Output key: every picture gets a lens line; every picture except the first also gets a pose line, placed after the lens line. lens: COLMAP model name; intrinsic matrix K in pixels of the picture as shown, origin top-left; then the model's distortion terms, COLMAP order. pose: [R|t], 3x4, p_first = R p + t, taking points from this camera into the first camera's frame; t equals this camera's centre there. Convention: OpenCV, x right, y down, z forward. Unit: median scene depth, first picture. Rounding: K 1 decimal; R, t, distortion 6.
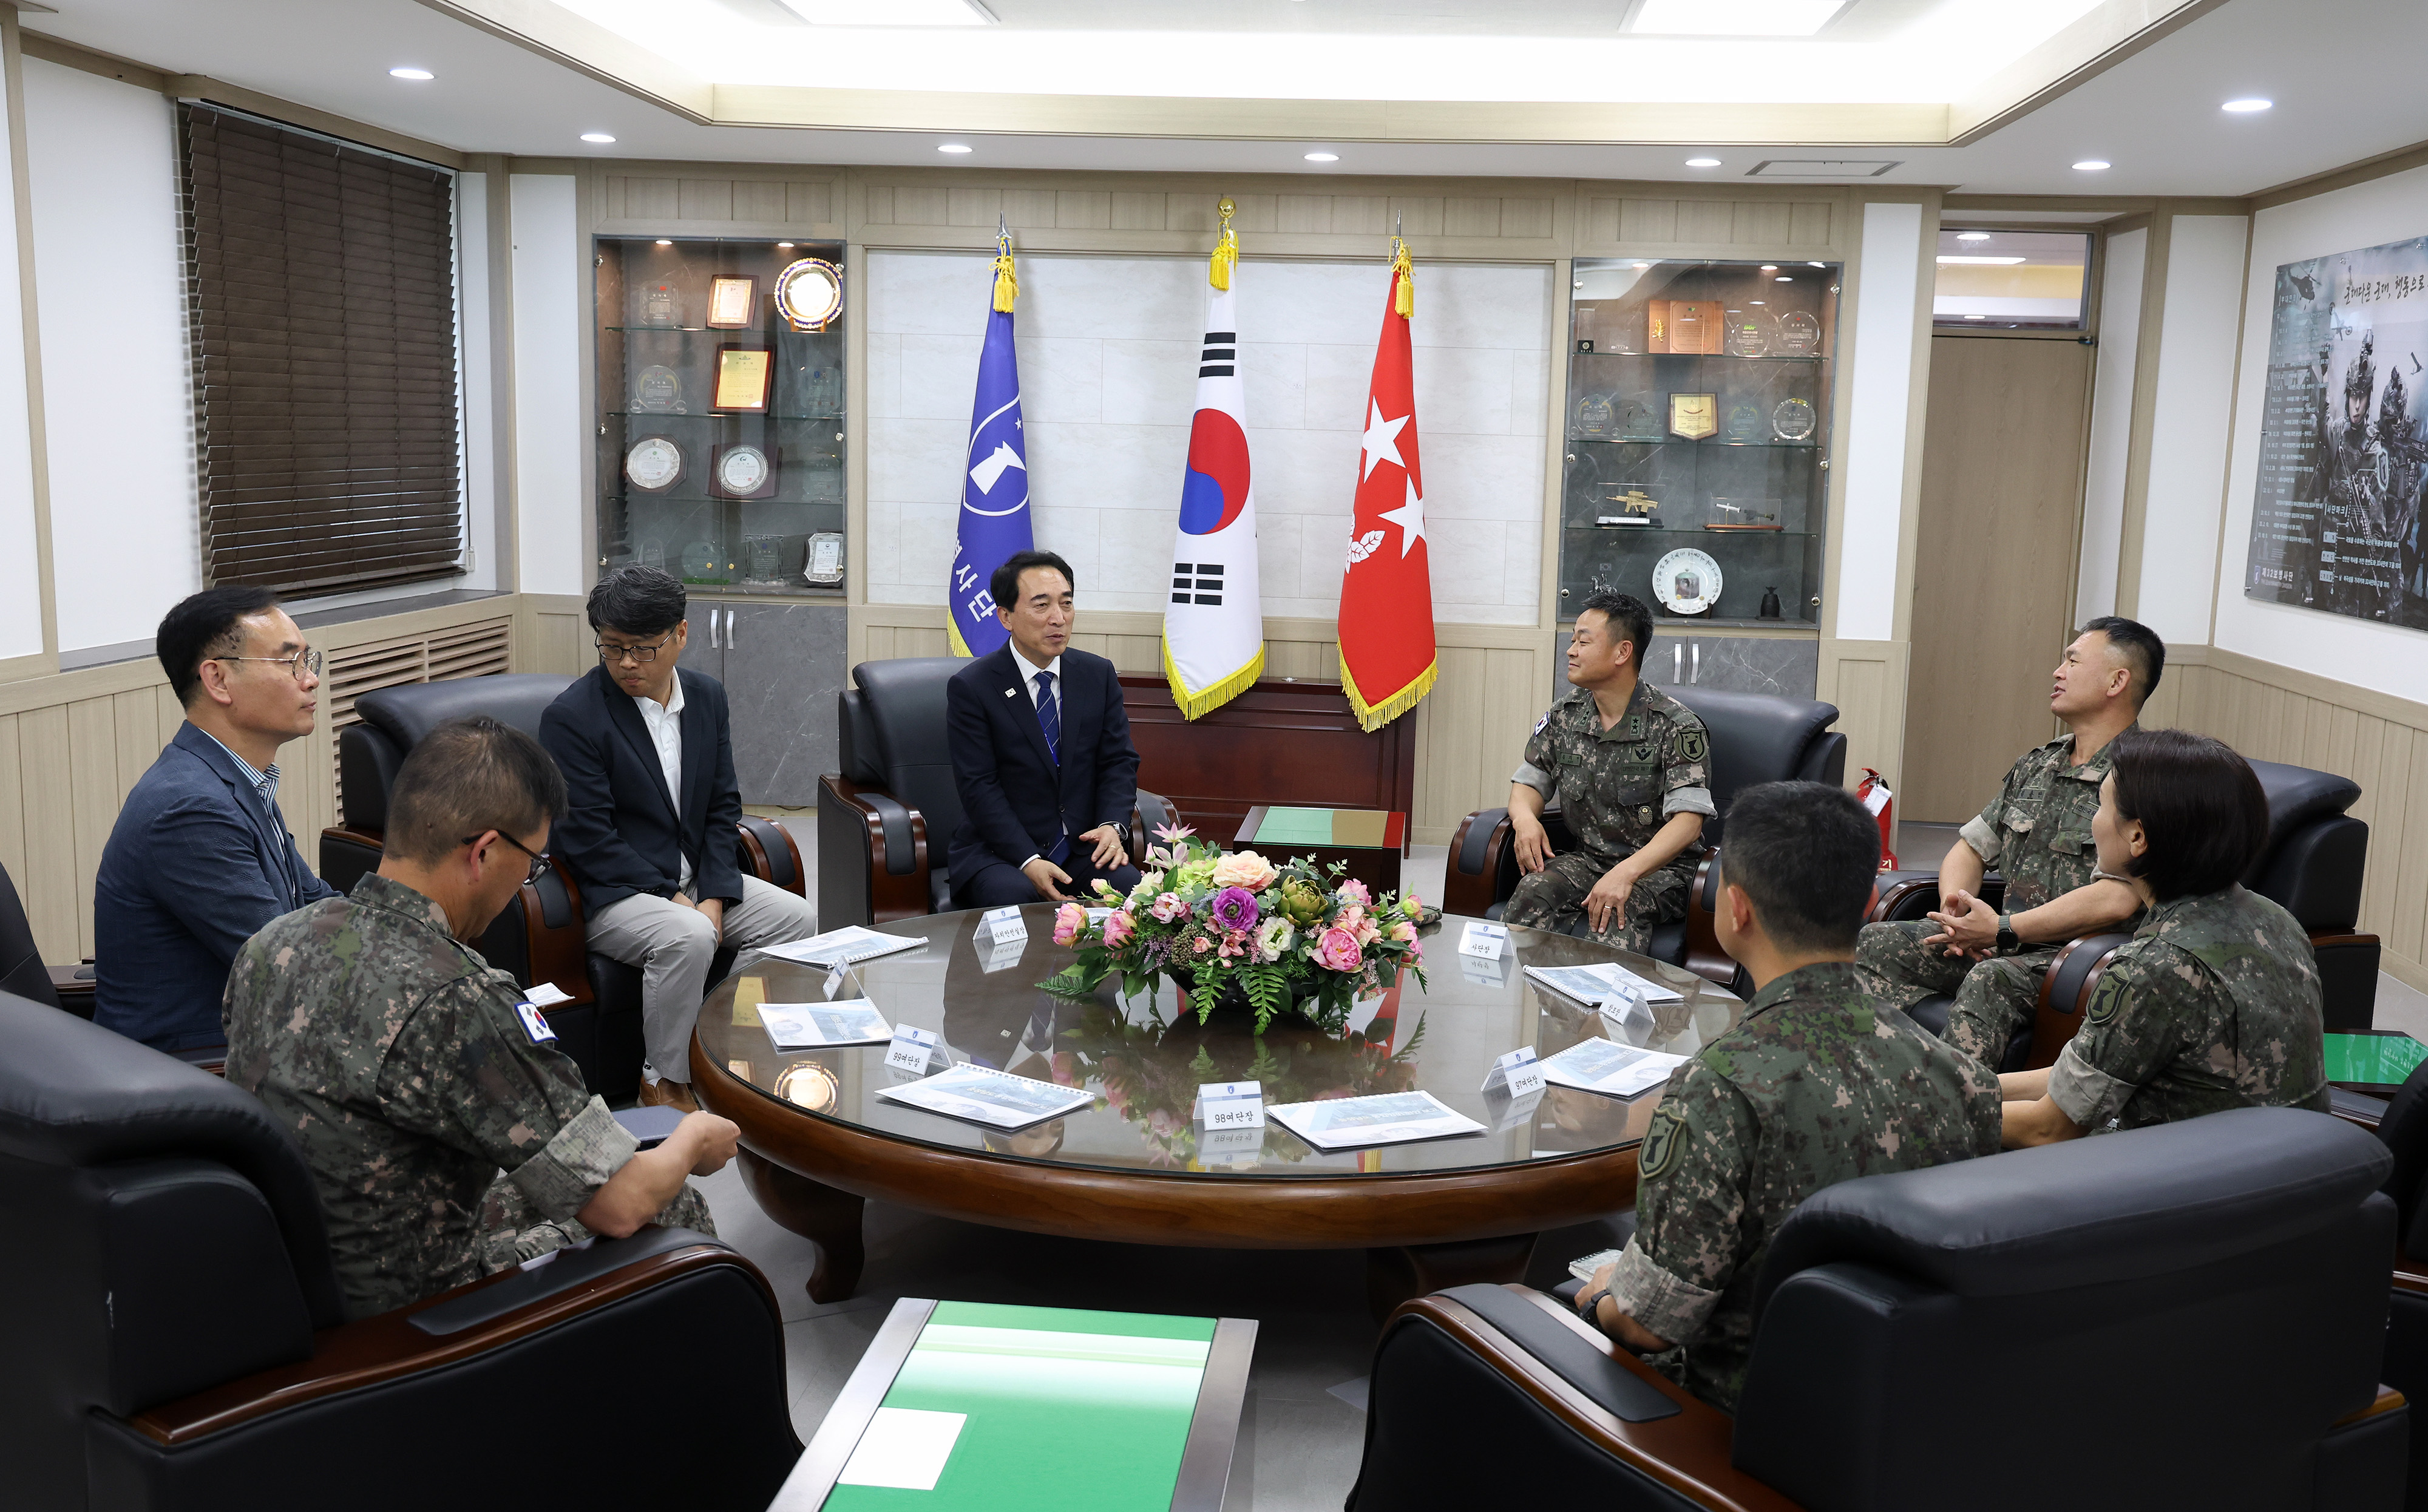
lens RADIAL K [[2278.5, 0, 1214.0], [0, 2278.5, 756.0], [0, 0, 1]] dist [-0.004740, -0.001285]
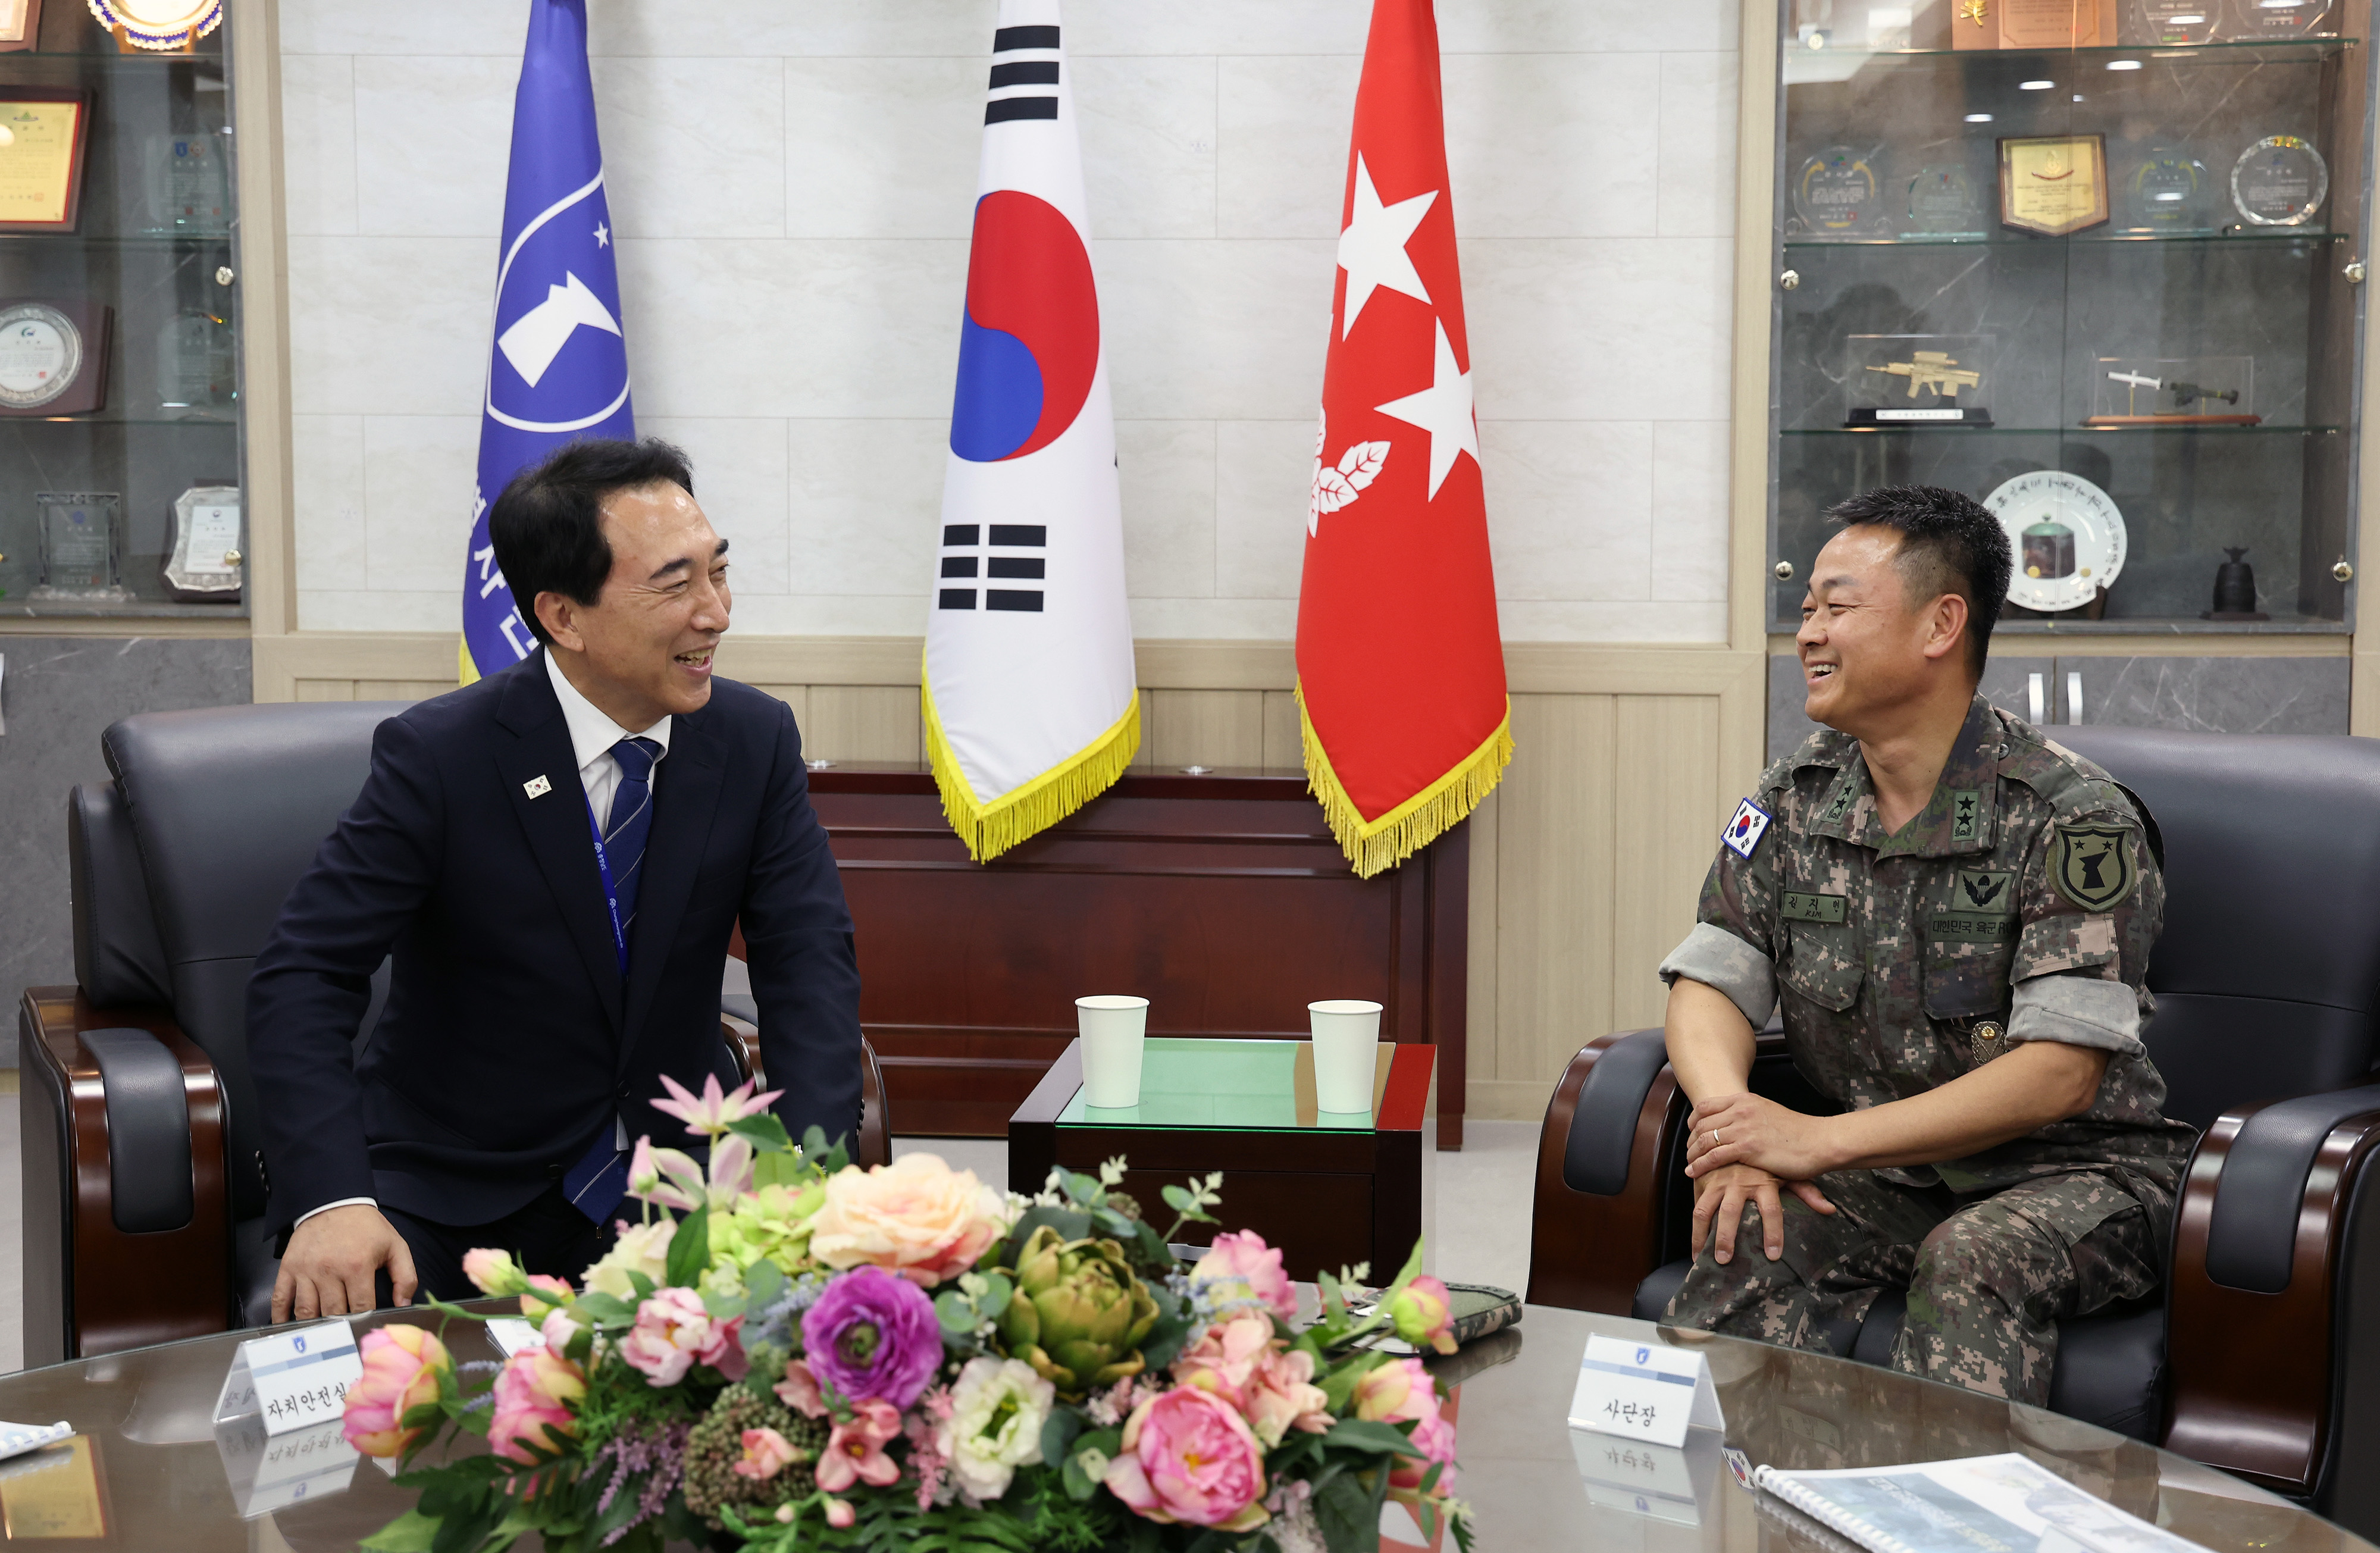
lens RADIAL K [[3507.4, 0, 1155.2], [0, 3507.4, 771.9], [0, 0, 1]] dist [0.142176, 0.118194]
pose [[0.999668, -0.023196, -0.011235, 0.033404], [0.022470, 0.997889, -0.060924, 0.010661], [0.012624, 0.060651, 0.998079, 0.287708]]
